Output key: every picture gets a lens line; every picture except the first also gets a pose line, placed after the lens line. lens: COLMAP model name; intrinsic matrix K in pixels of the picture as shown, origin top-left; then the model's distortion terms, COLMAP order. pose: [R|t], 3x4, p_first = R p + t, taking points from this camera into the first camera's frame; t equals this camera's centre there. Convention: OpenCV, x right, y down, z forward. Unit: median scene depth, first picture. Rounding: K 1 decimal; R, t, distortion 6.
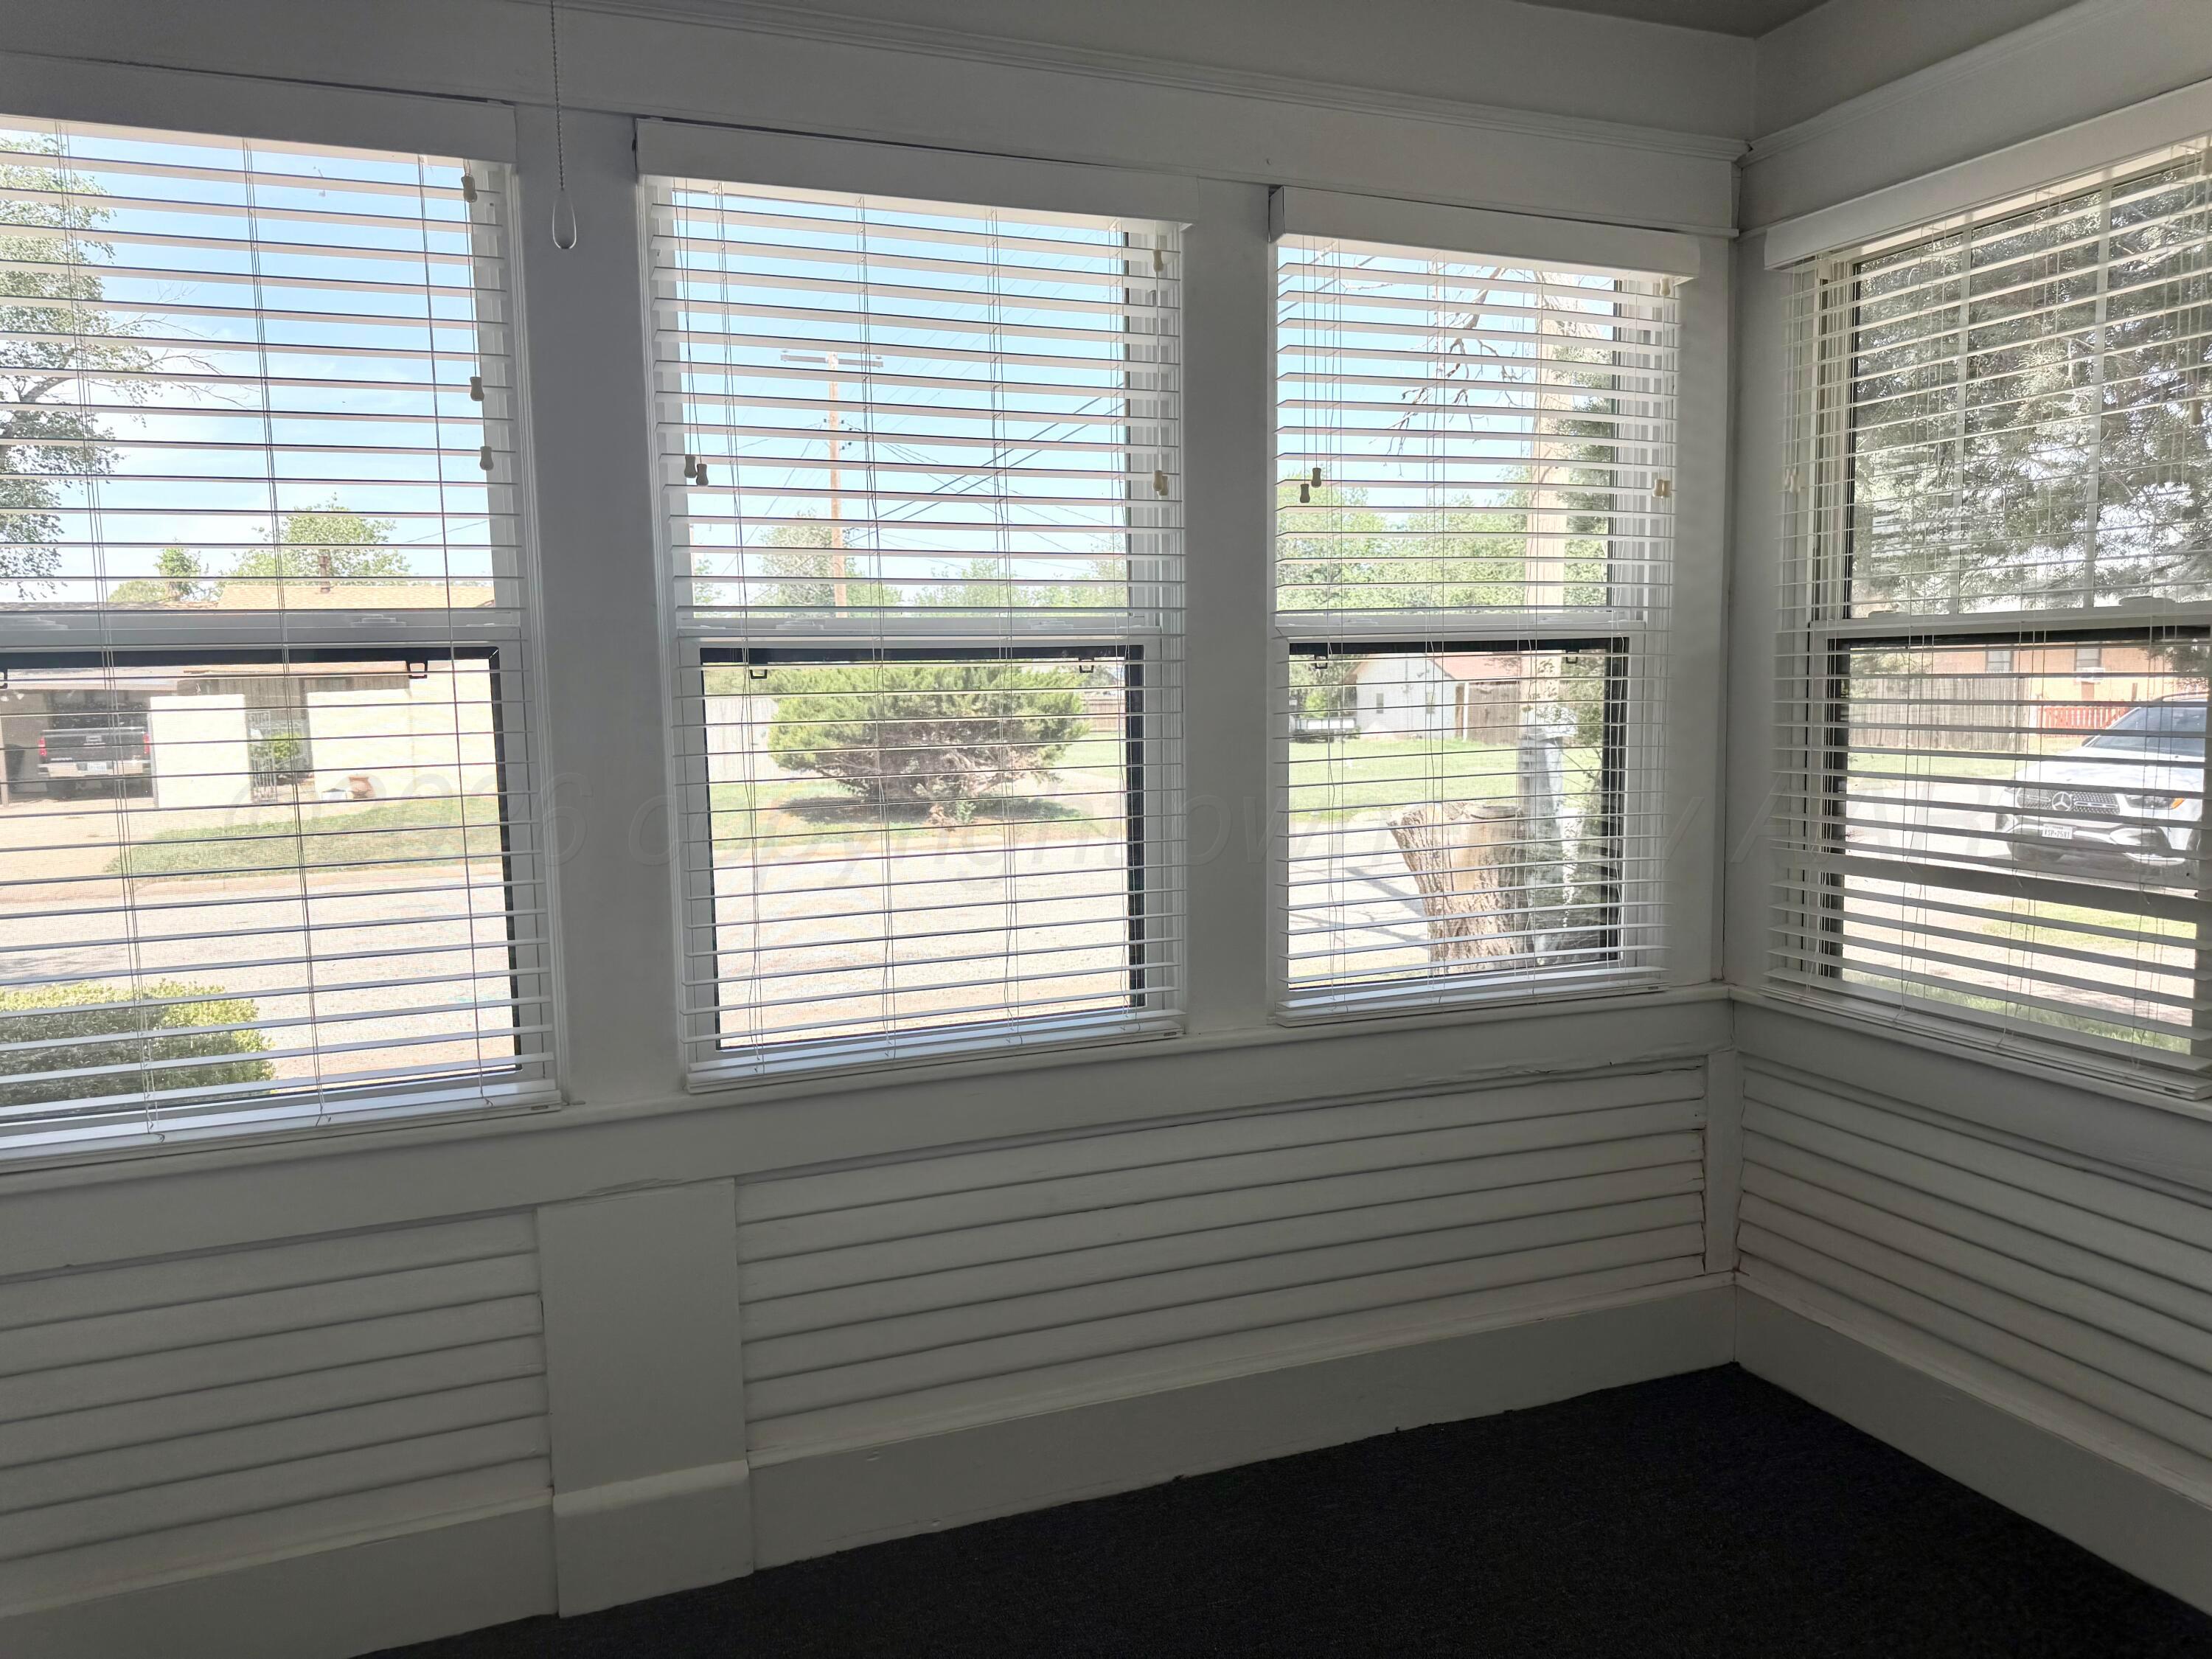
lens RADIAL K [[1558.1, 0, 1103.4], [0, 1558.1, 830.2], [0, 0, 1]] dist [-0.003186, -0.000323]
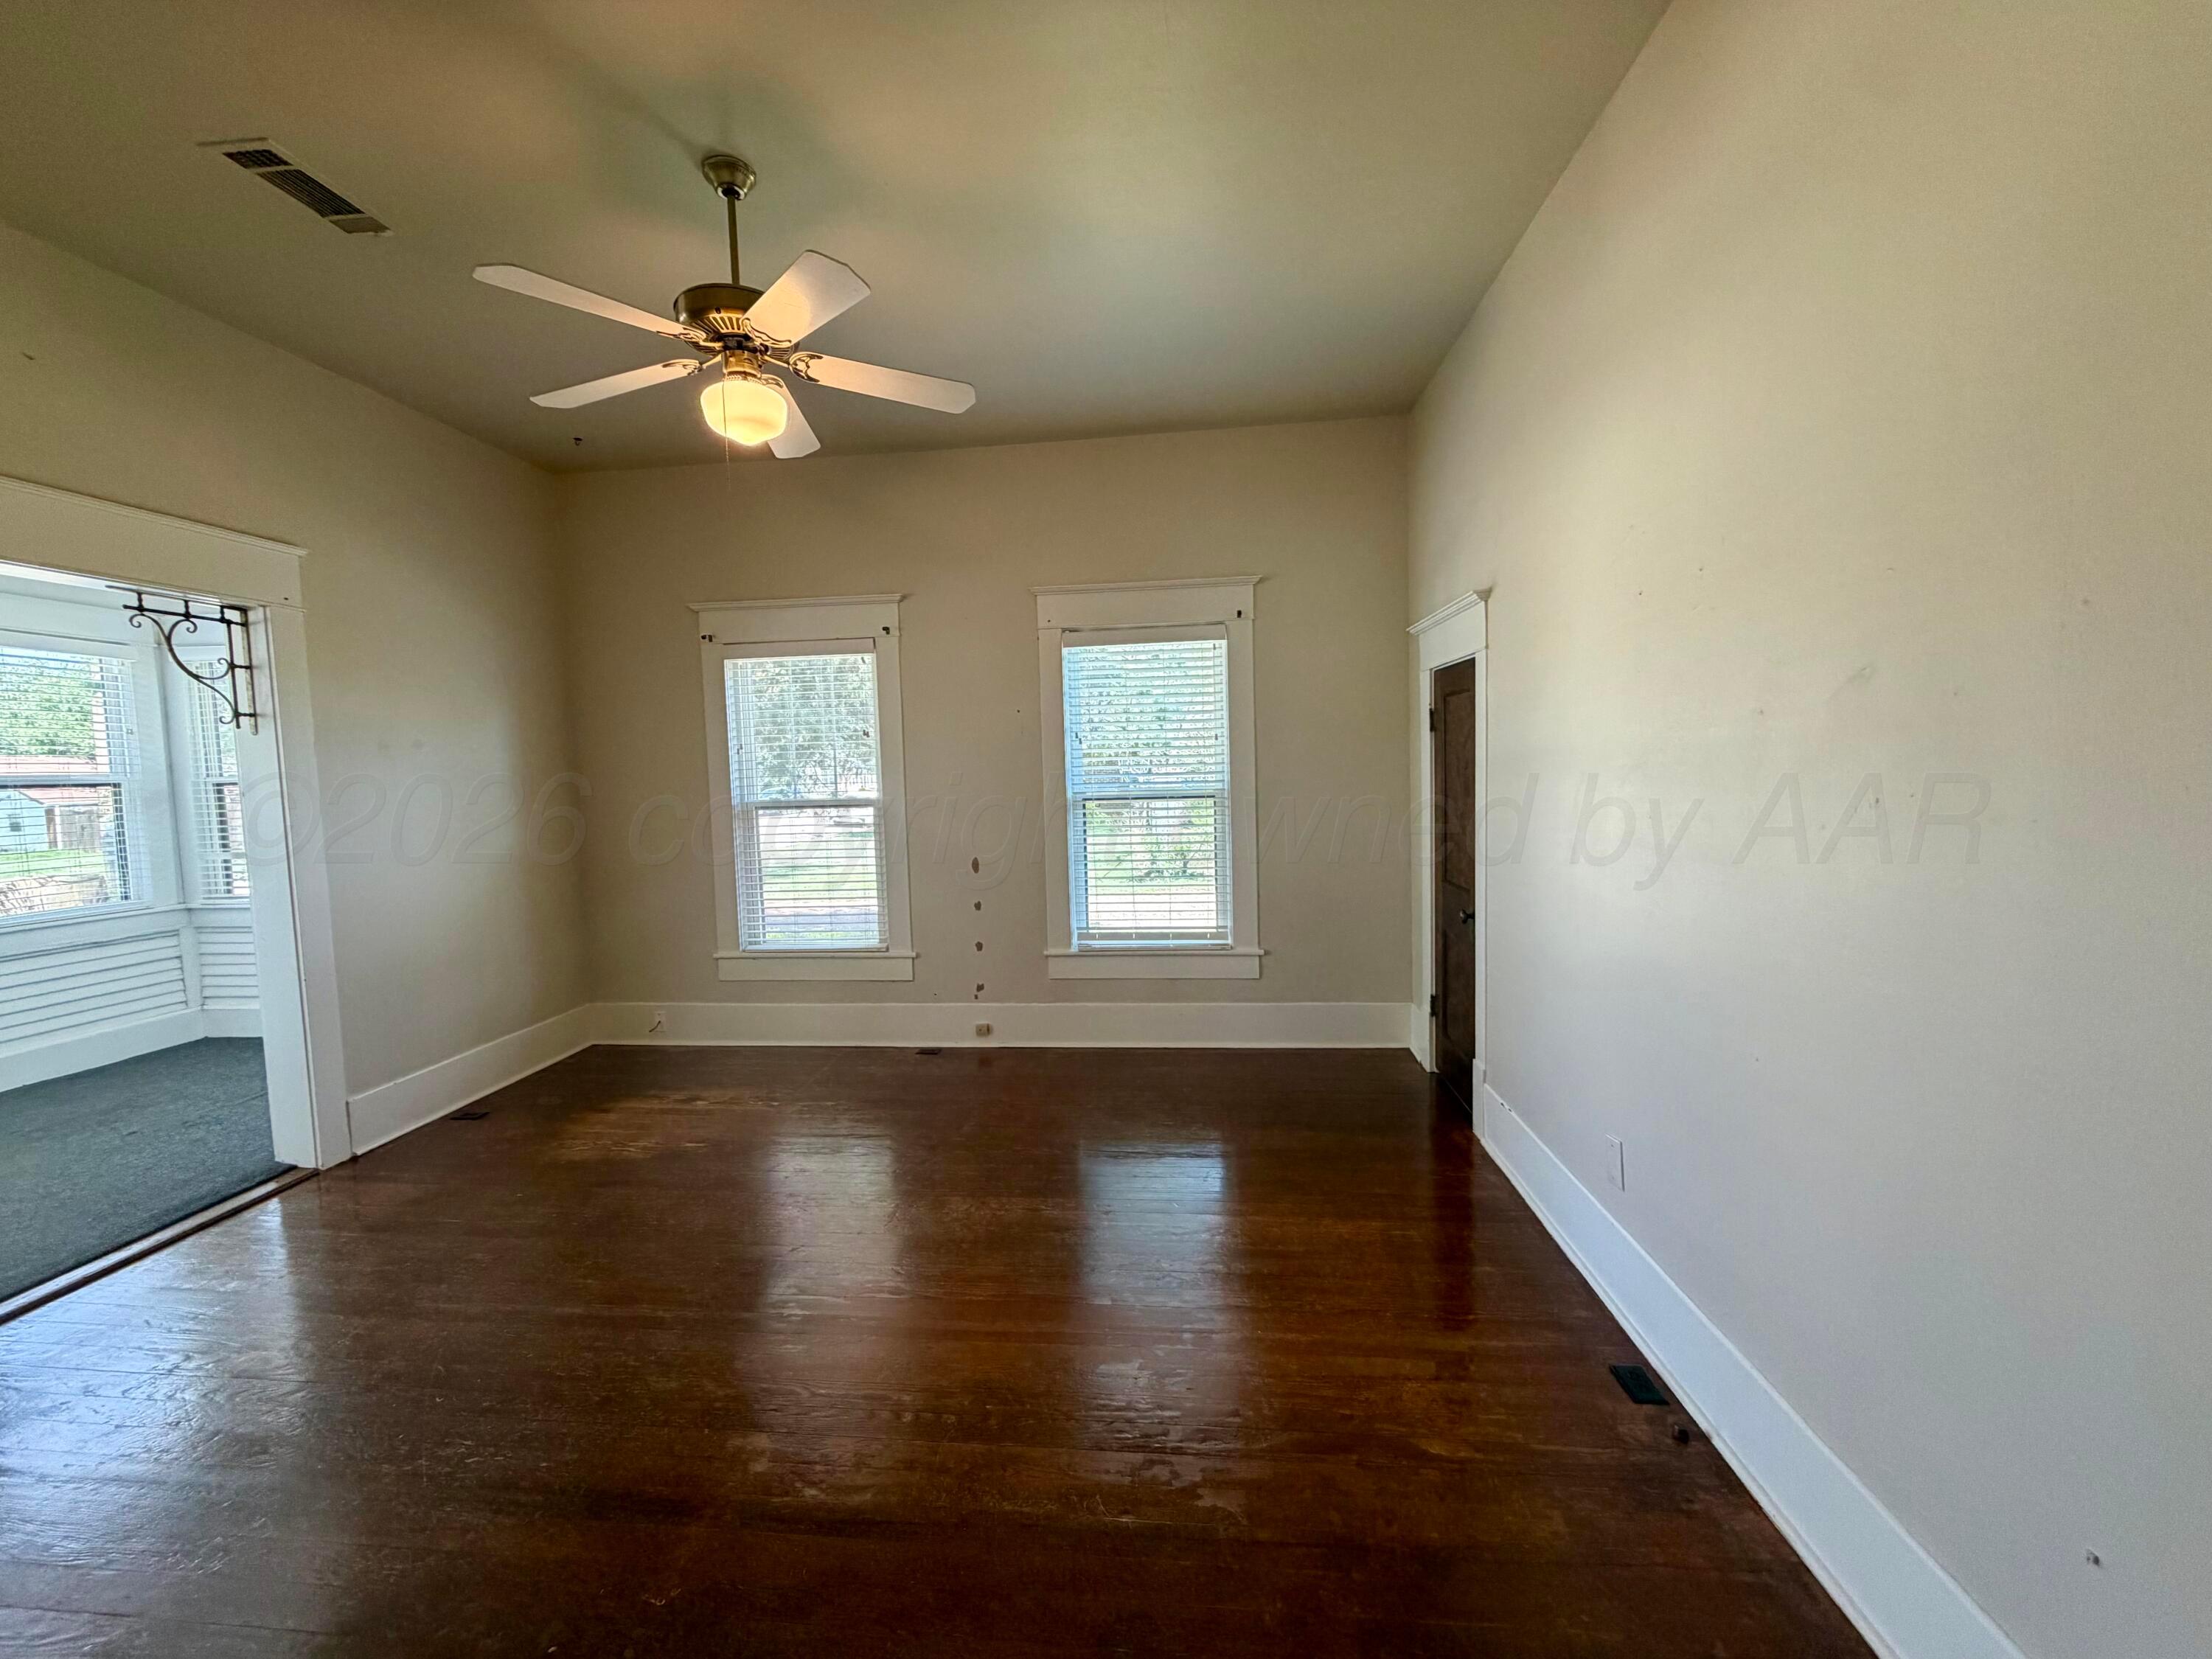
lens RADIAL K [[888.4, 0, 1104.8], [0, 888.4, 827.9], [0, 0, 1]] dist [-0.002423, 0.000146]
pose [[0.456134, -0.056599, 0.888110, -0.264423], [0.106473, 0.994278, 0.008681, 0.126023], [-0.883519, 0.090600, 0.459550, -1.240895]]
